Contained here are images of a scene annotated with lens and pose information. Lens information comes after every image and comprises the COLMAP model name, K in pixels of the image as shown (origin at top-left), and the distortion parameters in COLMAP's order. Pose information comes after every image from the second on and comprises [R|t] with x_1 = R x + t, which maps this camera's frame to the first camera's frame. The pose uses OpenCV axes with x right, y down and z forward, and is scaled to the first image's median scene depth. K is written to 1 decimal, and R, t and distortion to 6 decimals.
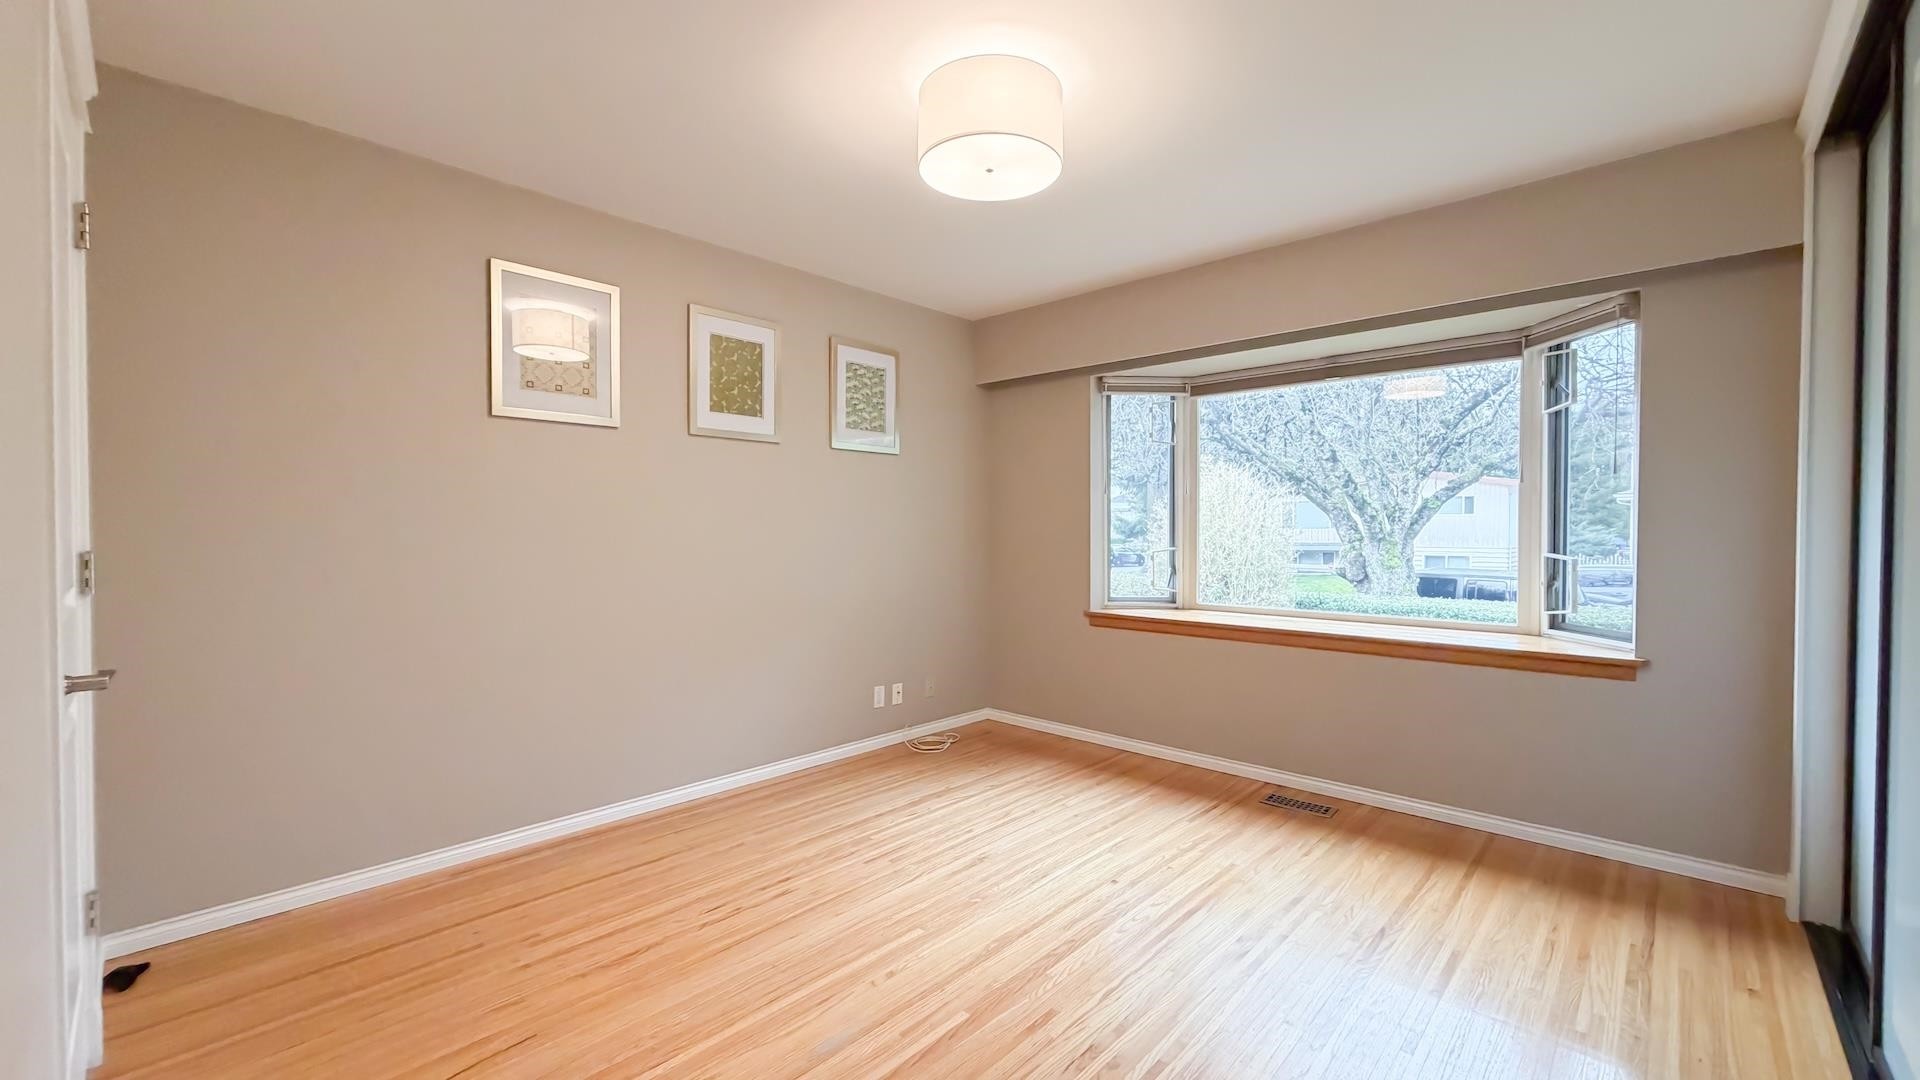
lens RADIAL K [[762.3, 0, 957.4], [0, 762.3, 538.8], [0, 0, 1]] dist [-0.000364, -0.000014]
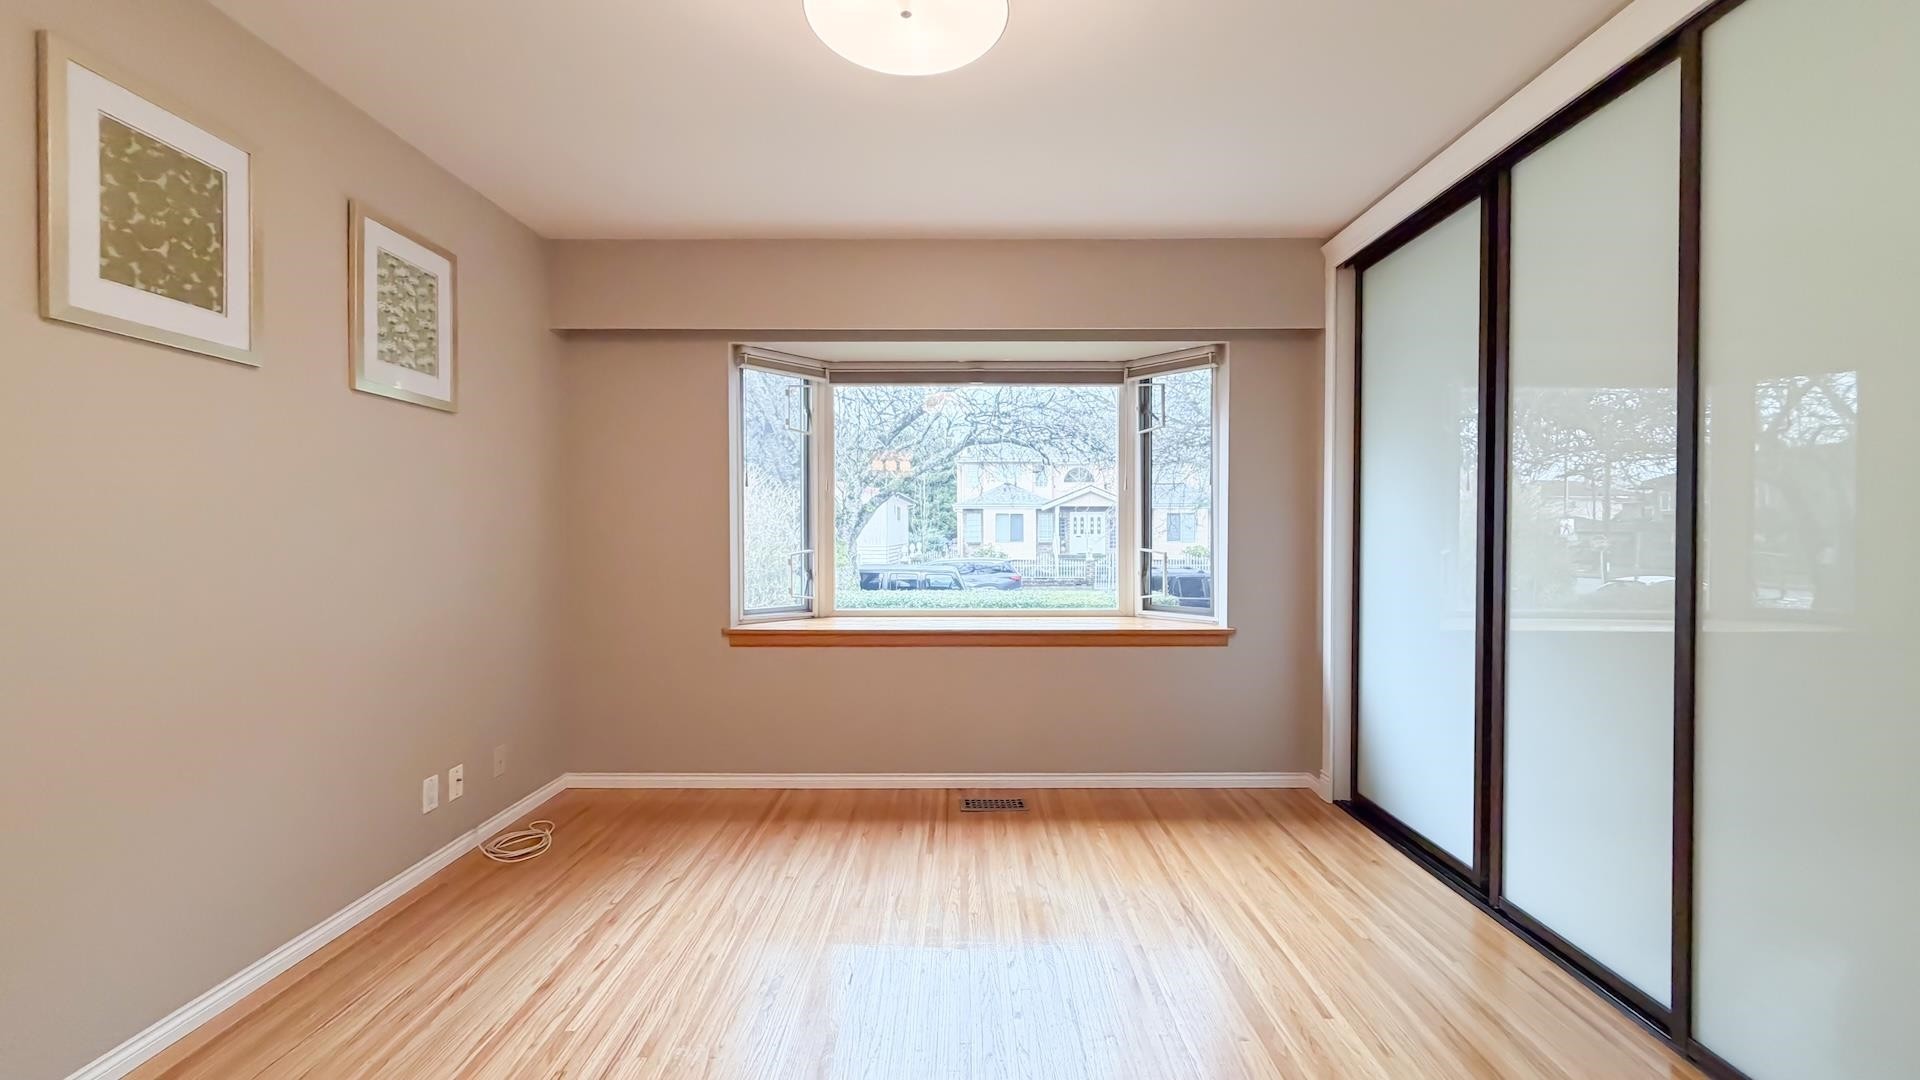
lens RADIAL K [[762.3, 0, 957.4], [0, 762.3, 538.8], [0, 0, 1]] dist [-0.000364, -0.000014]
pose [[0.731784, -0.007980, 0.681489, -0.225600], [0.009996, 0.999950, 0.000976, -0.000288], [-0.681463, 0.006098, 0.731827, 0.254869]]
